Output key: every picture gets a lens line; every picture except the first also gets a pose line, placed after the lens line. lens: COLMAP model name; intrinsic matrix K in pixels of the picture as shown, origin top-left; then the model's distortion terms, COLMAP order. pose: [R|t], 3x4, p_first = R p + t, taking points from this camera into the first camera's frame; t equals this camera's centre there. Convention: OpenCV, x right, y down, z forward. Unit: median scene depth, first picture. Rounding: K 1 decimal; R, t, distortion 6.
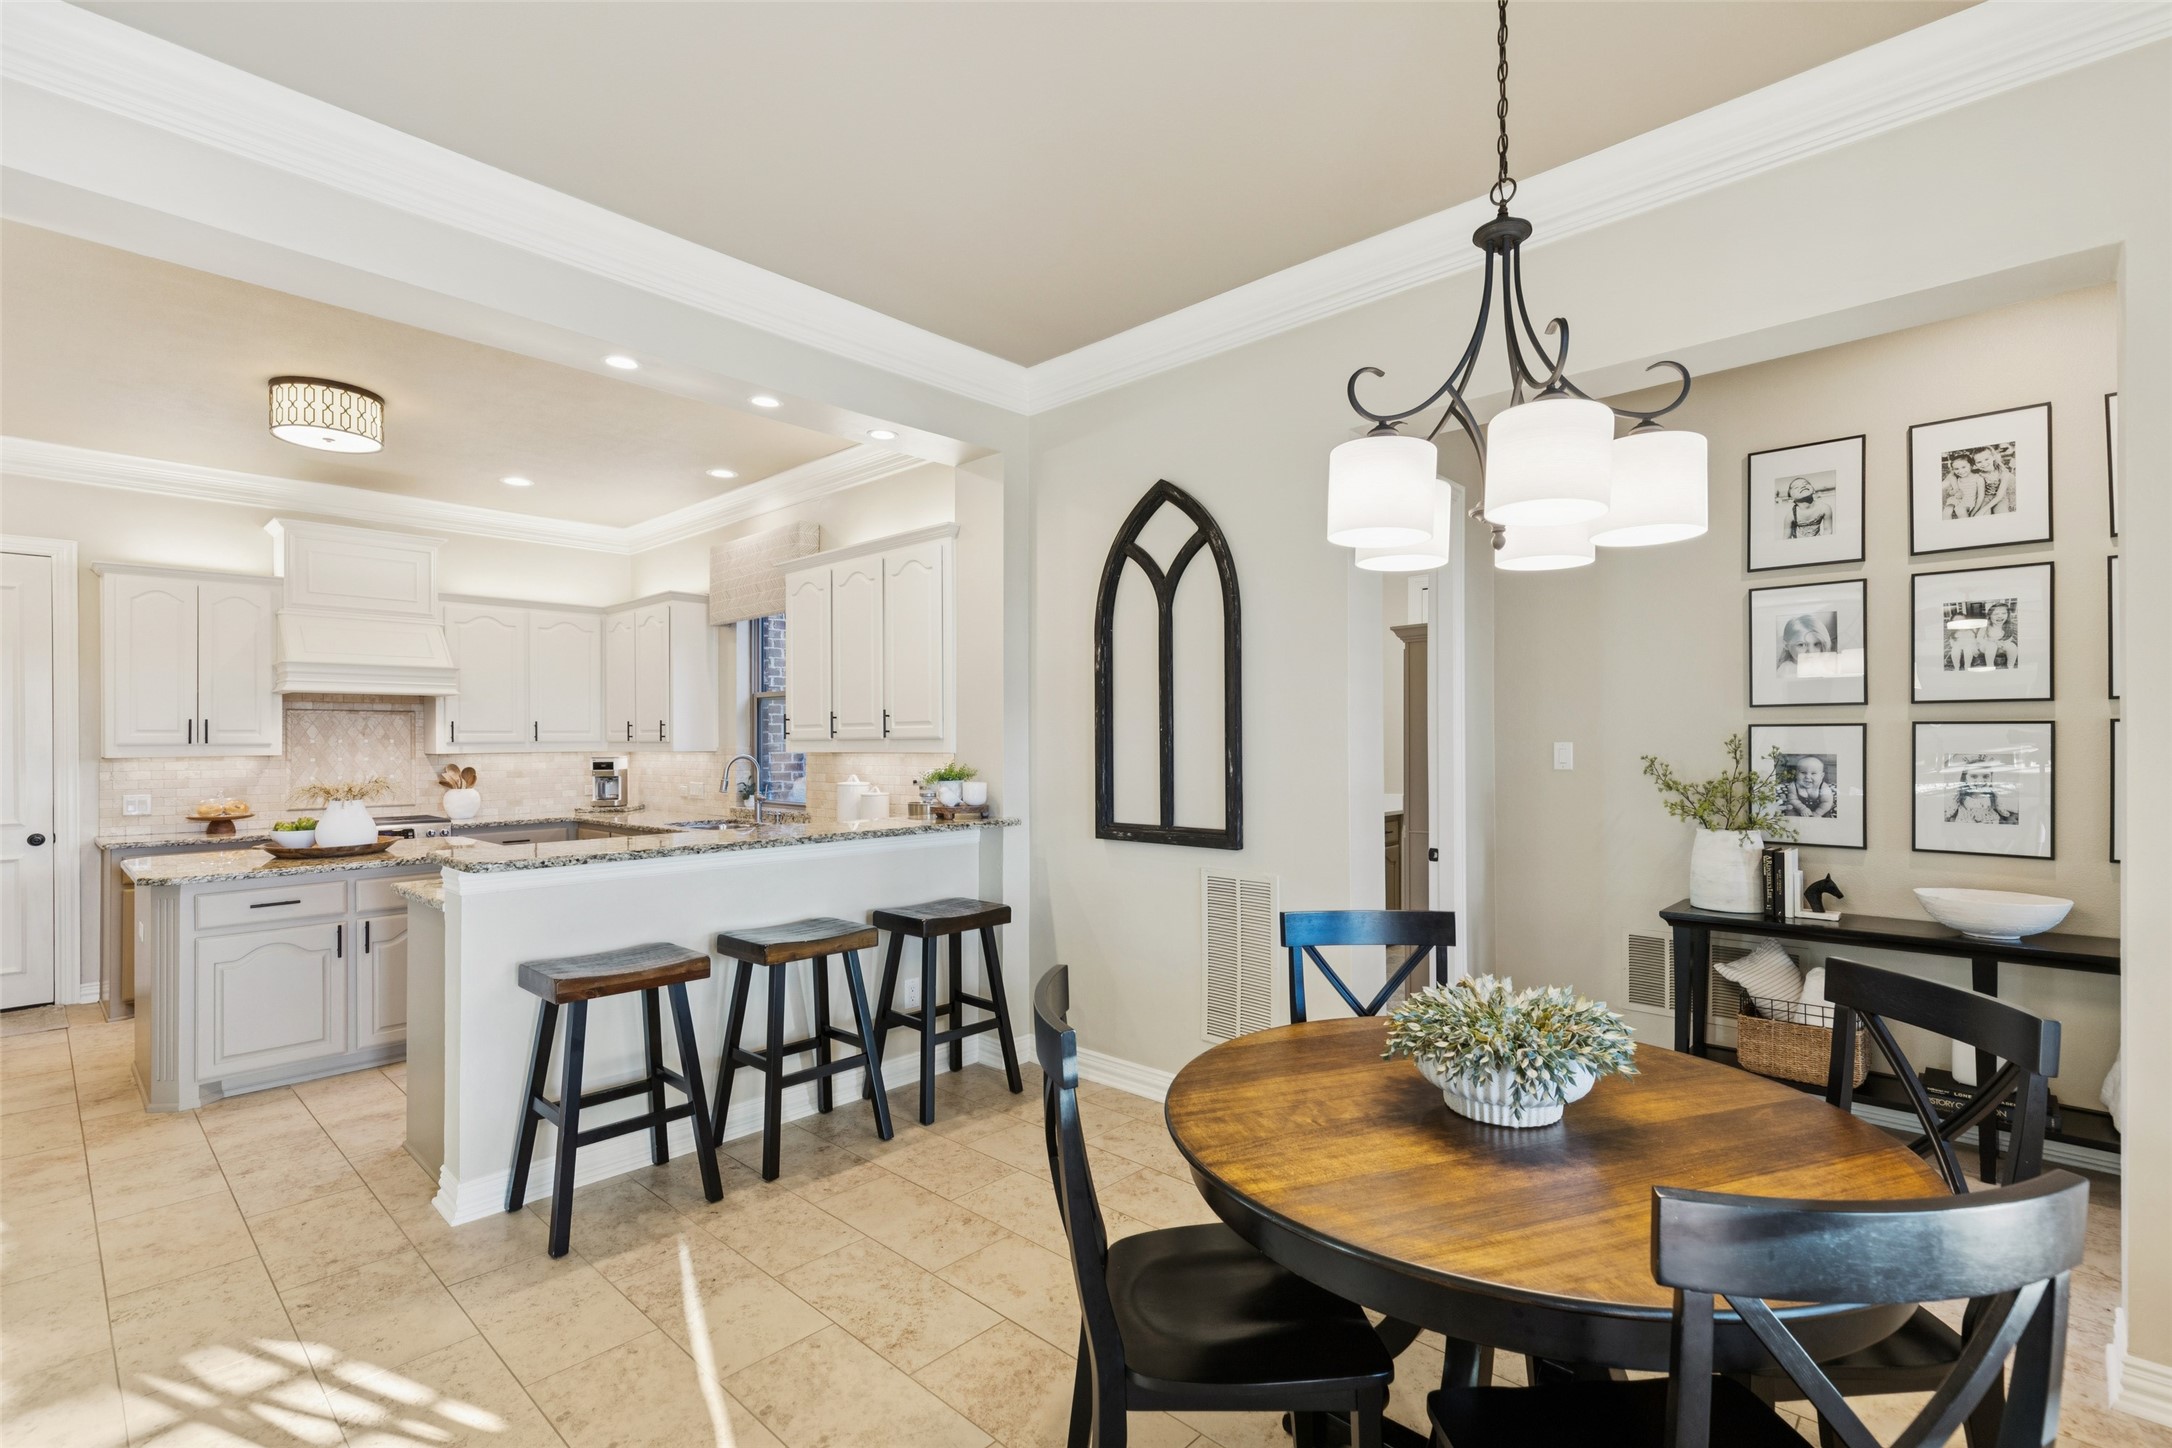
lens RADIAL K [[985.4, 0, 1094.6], [0, 985.4, 722.6], [0, 0, 1]] dist [0.003096, 0.000587]
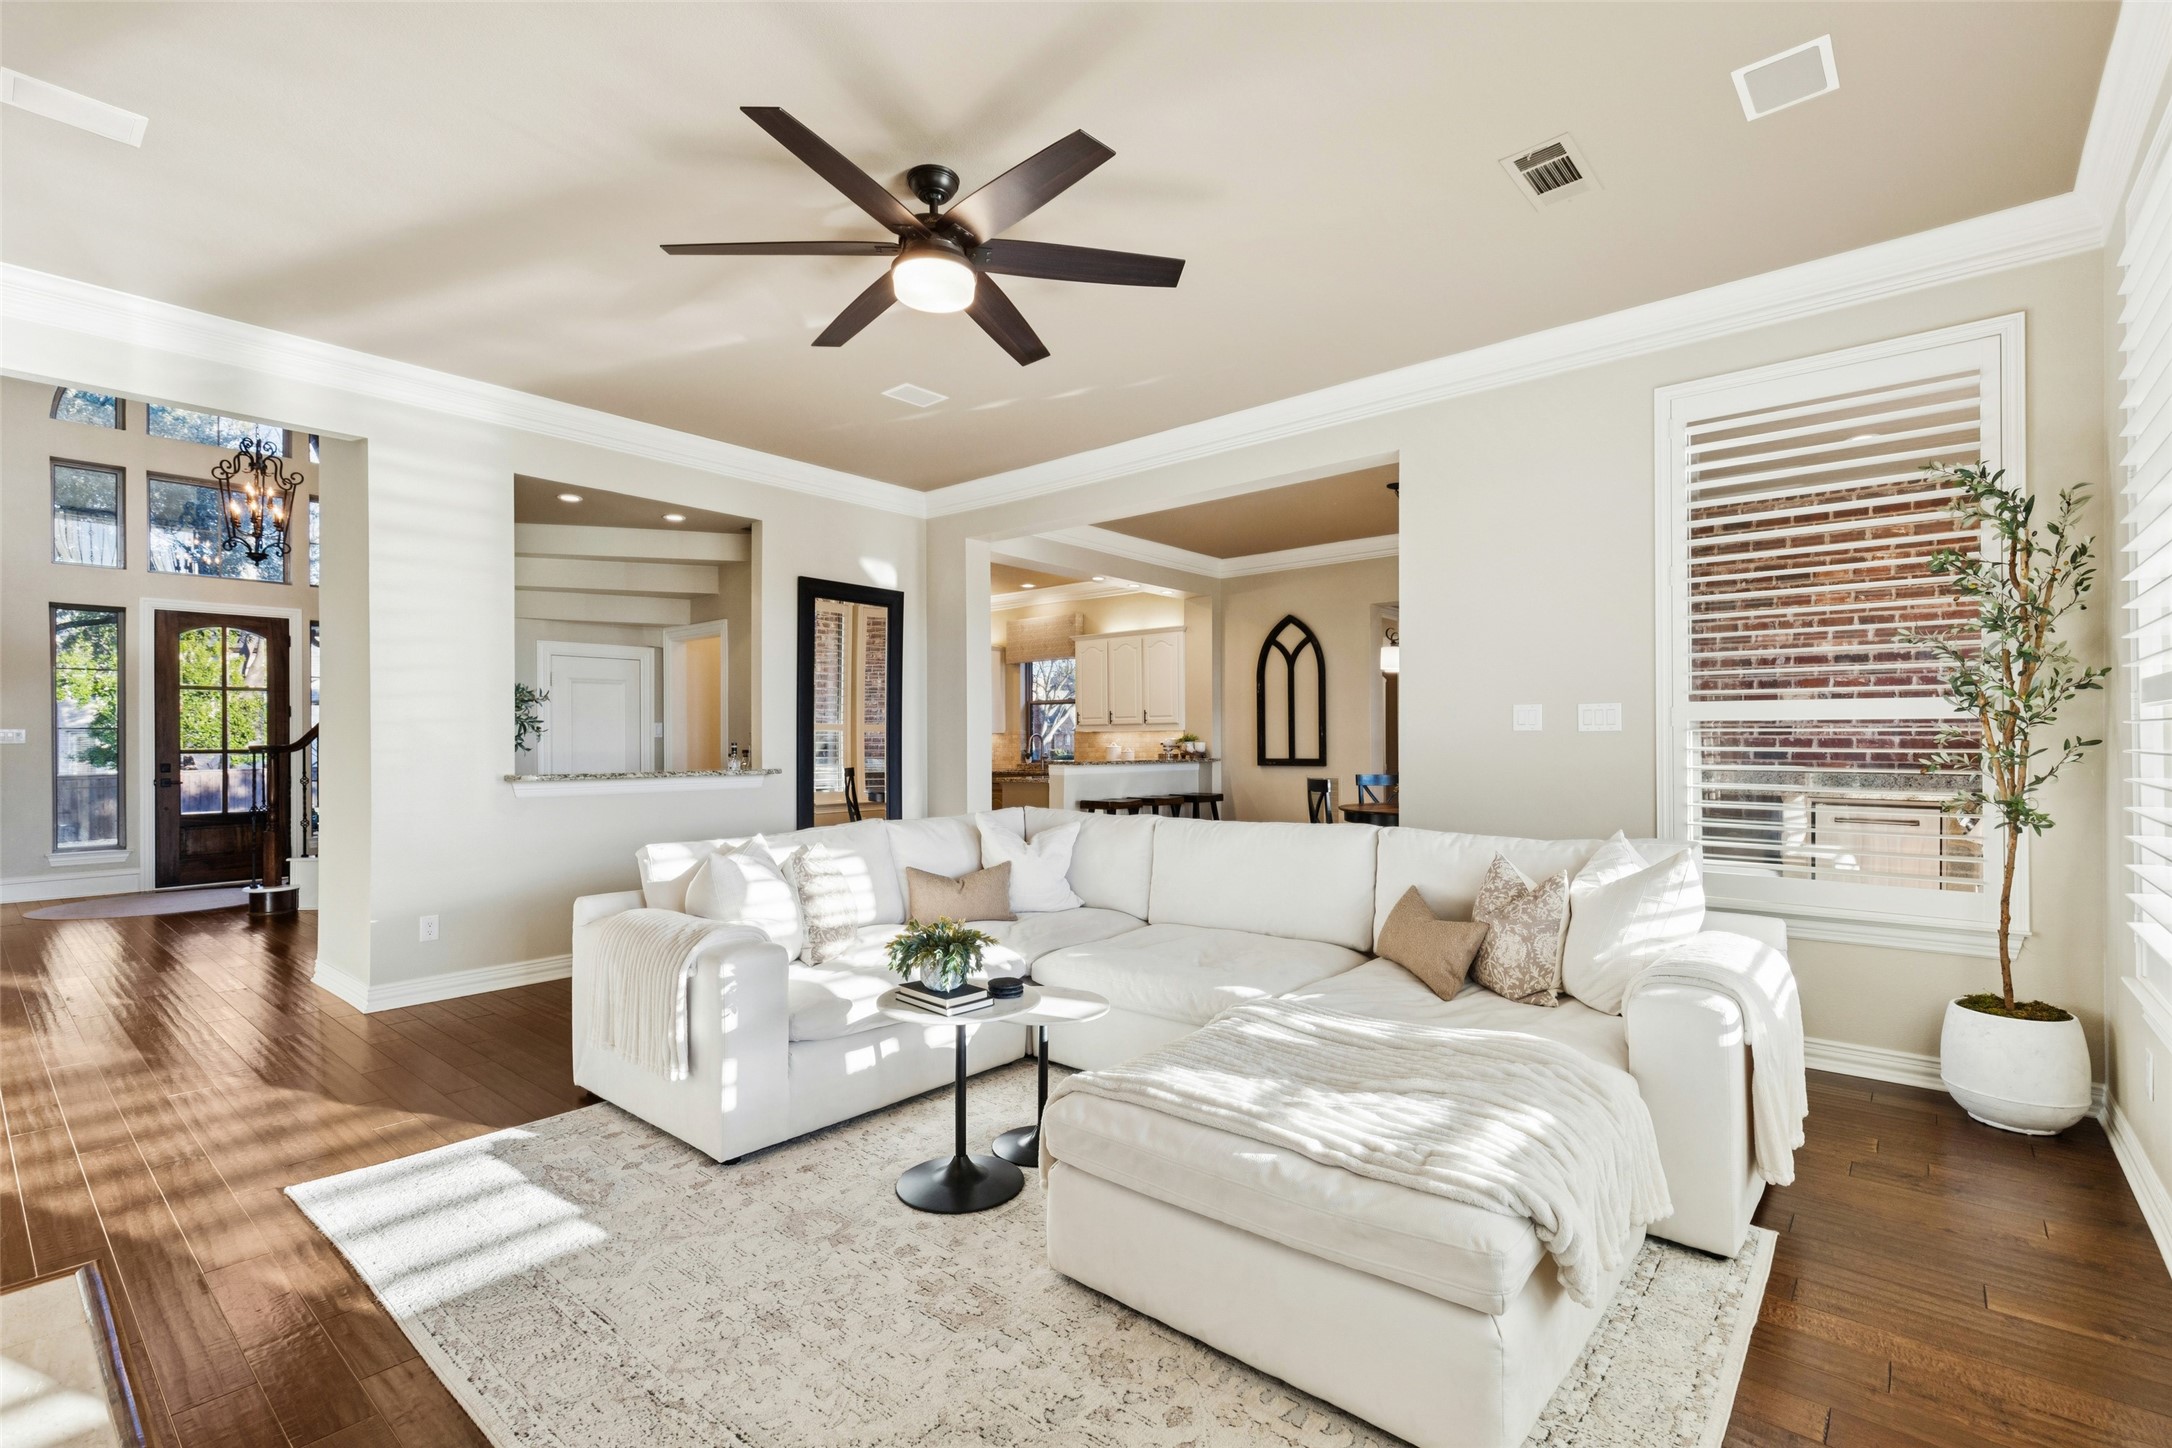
lens RADIAL K [[985.4, 0, 1093.3], [0, 985.4, 725.2], [0, 0, 1]] dist [0.003096, 0.000587]
pose [[0.999277, 0.003255, 0.037879, -0.490140], [-0.003024, 0.999976, -0.006162, 0.039356], [-0.037898, 0.006043, 0.999263, -1.356441]]
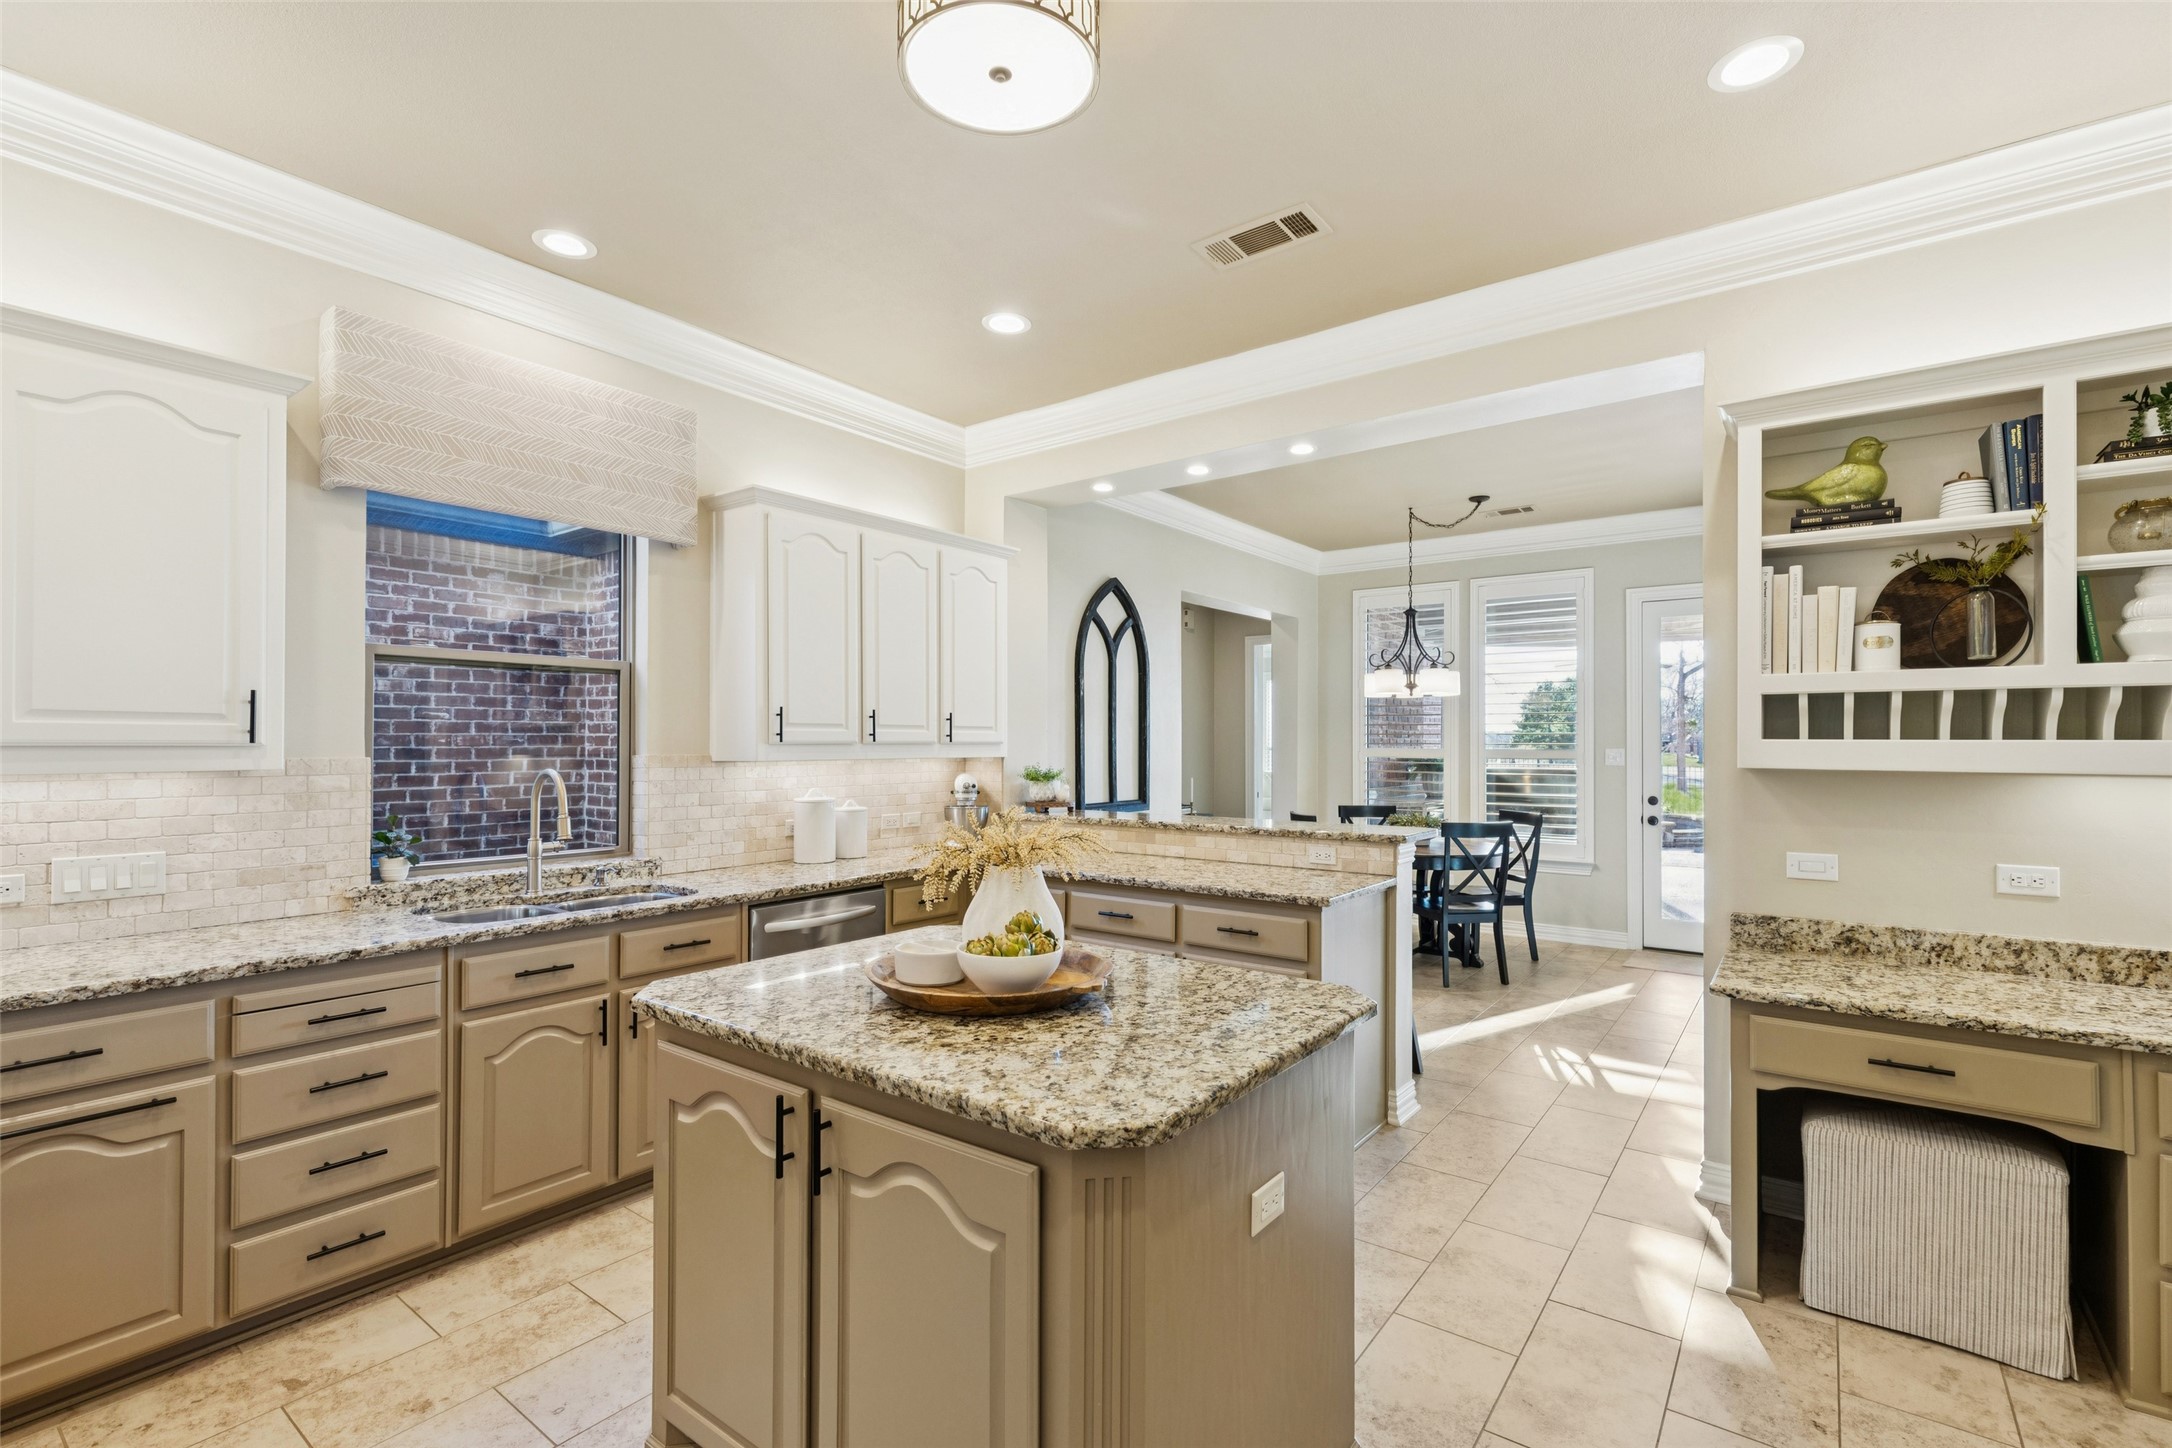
lens RADIAL K [[985.4, 0, 1088.0], [0, 985.4, 733.3], [0, 0, 1]] dist [0.003096, 0.000587]
pose [[-0.091418, 0.013636, 0.995719, -1.427502], [0.001116, 0.999907, -0.013591, 0.018052], [-0.995812, -0.000131, -0.091425, 1.155756]]
